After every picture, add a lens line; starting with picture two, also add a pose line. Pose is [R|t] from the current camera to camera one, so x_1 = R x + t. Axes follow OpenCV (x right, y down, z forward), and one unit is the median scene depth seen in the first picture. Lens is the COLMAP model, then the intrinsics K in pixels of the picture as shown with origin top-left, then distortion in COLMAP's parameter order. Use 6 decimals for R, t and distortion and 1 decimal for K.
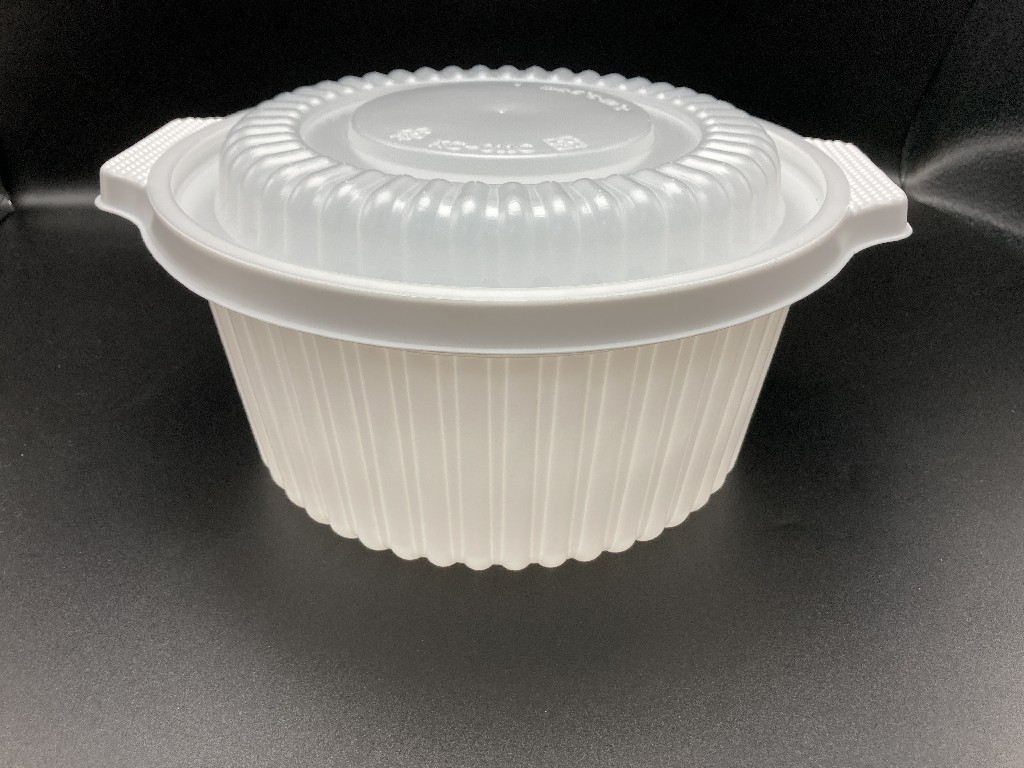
lens RADIAL K [[843.4, 0, 519.3], [0, 843.4, 375.8], [0, 0, 1]] dist [0.072424, -0.083018]
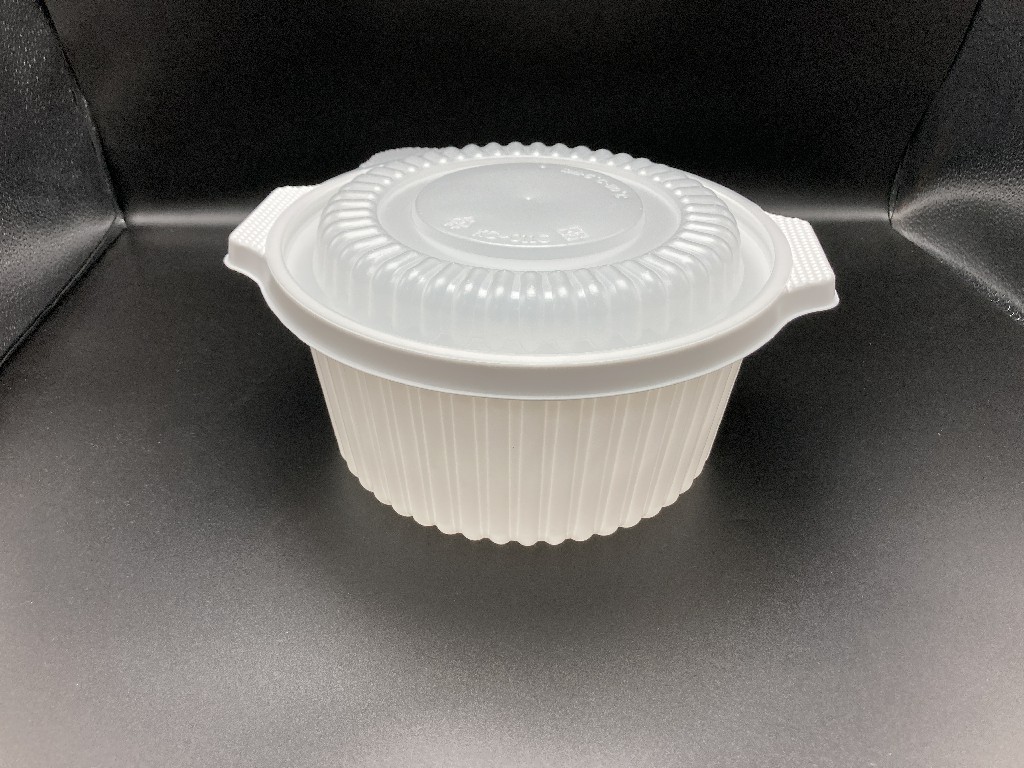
lens RADIAL K [[843.4, 0, 510.2], [0, 843.4, 388.8], [0, 0, 1]] dist [0.072424, -0.083018]
pose [[0.998062, 0.031632, -0.053589, 0.032508], [-0.028865, 0.998249, 0.051630, -0.091037], [0.055128, -0.049983, 0.997227, -0.343385]]
